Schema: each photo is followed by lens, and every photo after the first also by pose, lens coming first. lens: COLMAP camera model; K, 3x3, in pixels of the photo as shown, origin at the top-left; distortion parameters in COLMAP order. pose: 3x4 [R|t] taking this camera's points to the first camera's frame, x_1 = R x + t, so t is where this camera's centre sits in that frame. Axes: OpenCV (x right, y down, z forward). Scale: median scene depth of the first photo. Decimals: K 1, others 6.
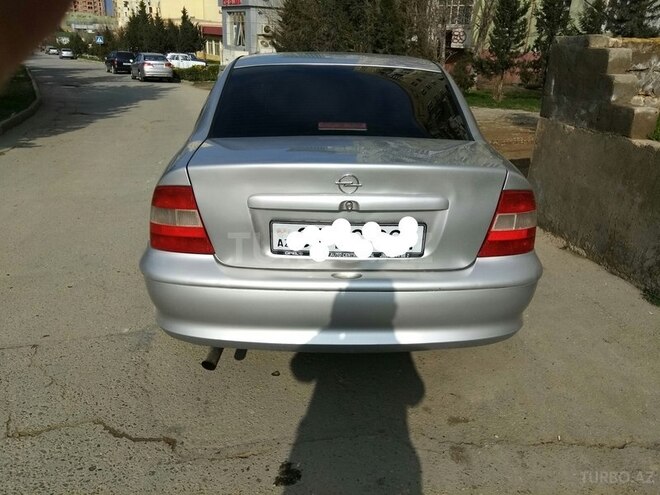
lens RADIAL K [[495.5, 0, 330.0], [0, 495.5, 247.5], [0, 0, 1]] dist [0.000101, -0.001507]
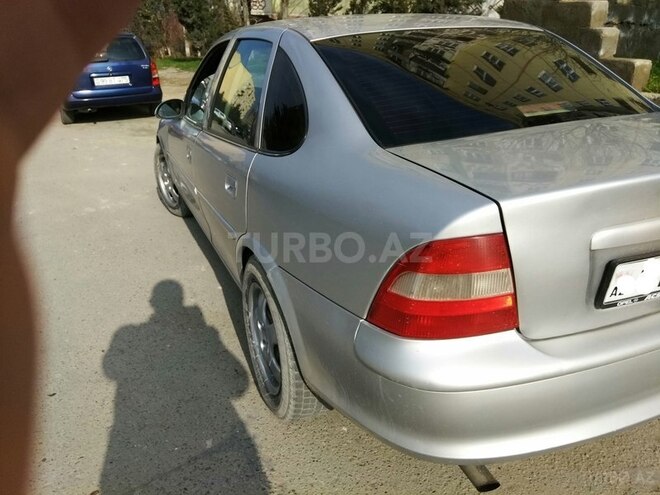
lens RADIAL K [[495.5, 0, 330.0], [0, 495.5, 247.5], [0, 0, 1]] dist [0.000101, -0.001507]
pose [[0.925519, -0.186126, 0.329807, -0.325384], [0.168056, 0.982298, 0.082752, -0.091940], [-0.339371, -0.021162, 0.940415, 0.246341]]
